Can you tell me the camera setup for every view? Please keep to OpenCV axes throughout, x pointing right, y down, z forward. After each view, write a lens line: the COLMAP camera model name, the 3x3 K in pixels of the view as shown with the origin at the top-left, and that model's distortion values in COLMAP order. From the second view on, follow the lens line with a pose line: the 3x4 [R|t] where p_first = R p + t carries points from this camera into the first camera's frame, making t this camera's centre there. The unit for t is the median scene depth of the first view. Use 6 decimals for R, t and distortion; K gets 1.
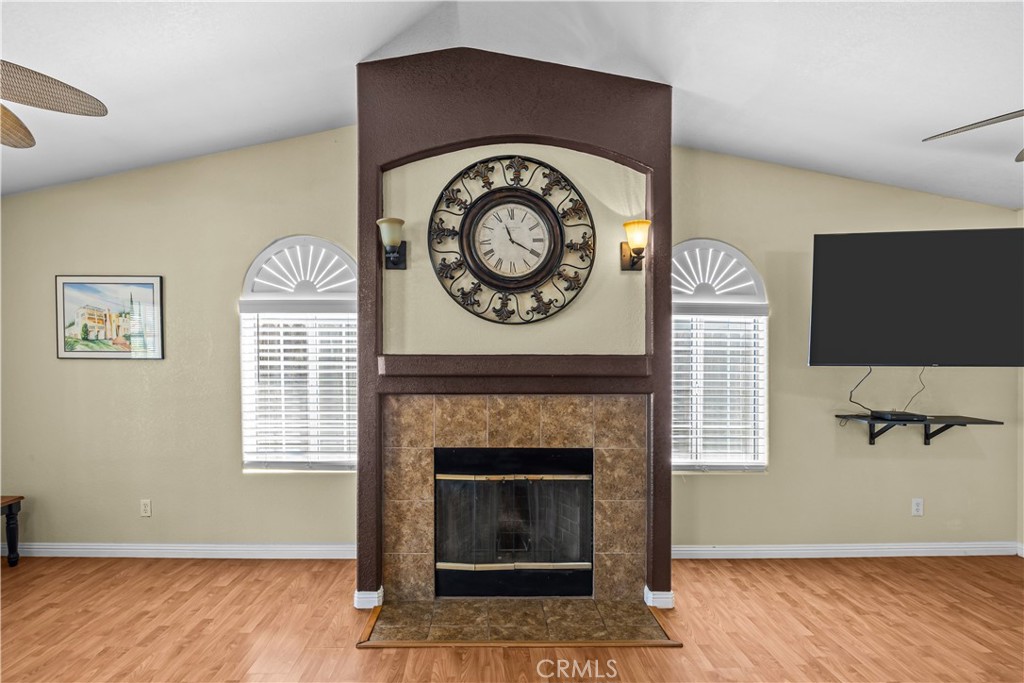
lens RADIAL K [[513.6, 0, 492.6], [0, 513.6, 355.5], [0, 0, 1]] dist [-0.011247, 0.000101]
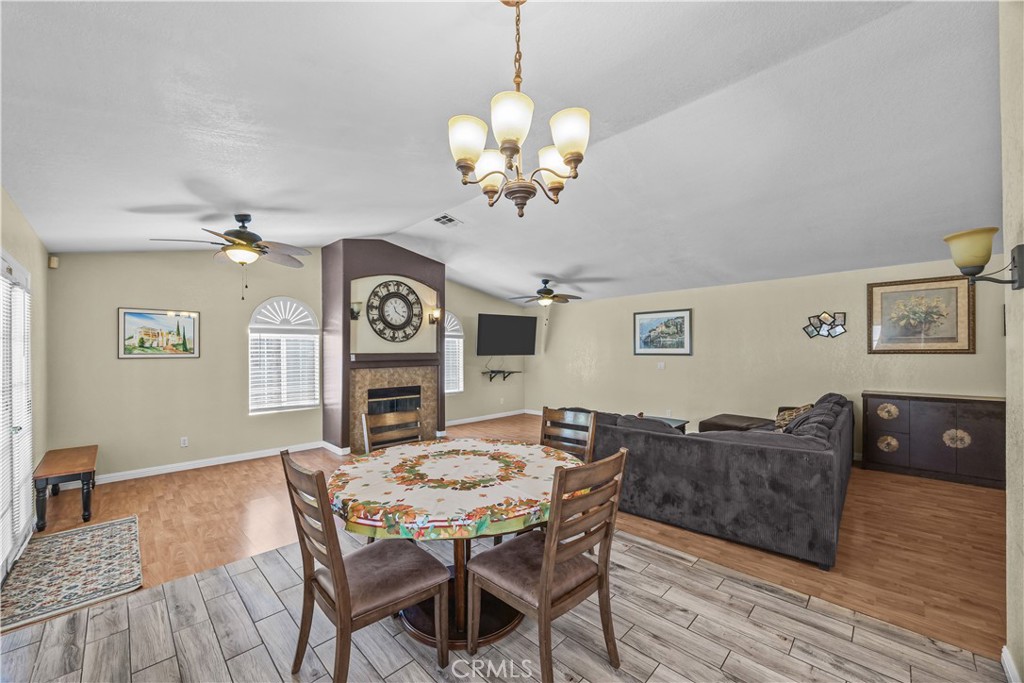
lens RADIAL K [[396.3, 0, 507.8], [0, 396.3, 336.5], [0, 0, 1]] dist [0.109228, 0.000001]
pose [[0.721613, 0.021486, 0.691963, -1.007992], [0.003039, 0.999410, -0.034201, -0.015136], [-0.692290, 0.026782, 0.721122, -0.954487]]
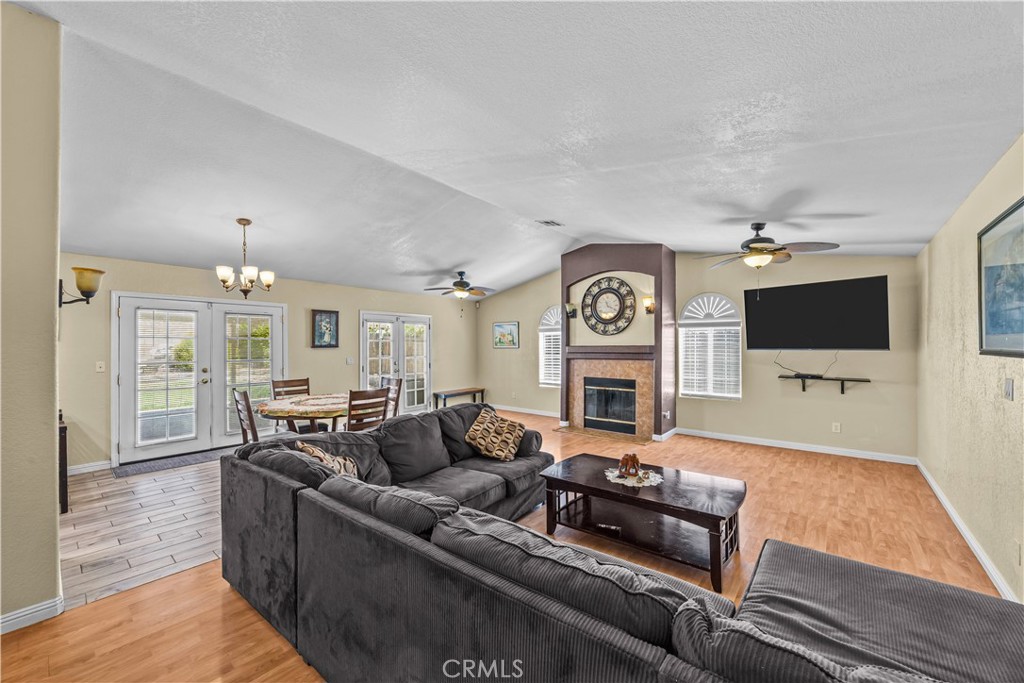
lens RADIAL K [[420.4, 0, 512.0], [0, 420.4, 341.5], [0, 0, 1]] dist [-0.000474, -0.000071]
pose [[0.755890, -0.013285, -0.654564, 1.171189], [-0.000100, 0.999792, -0.020408, 0.022112], [0.654699, 0.015492, 0.755731, -1.129566]]
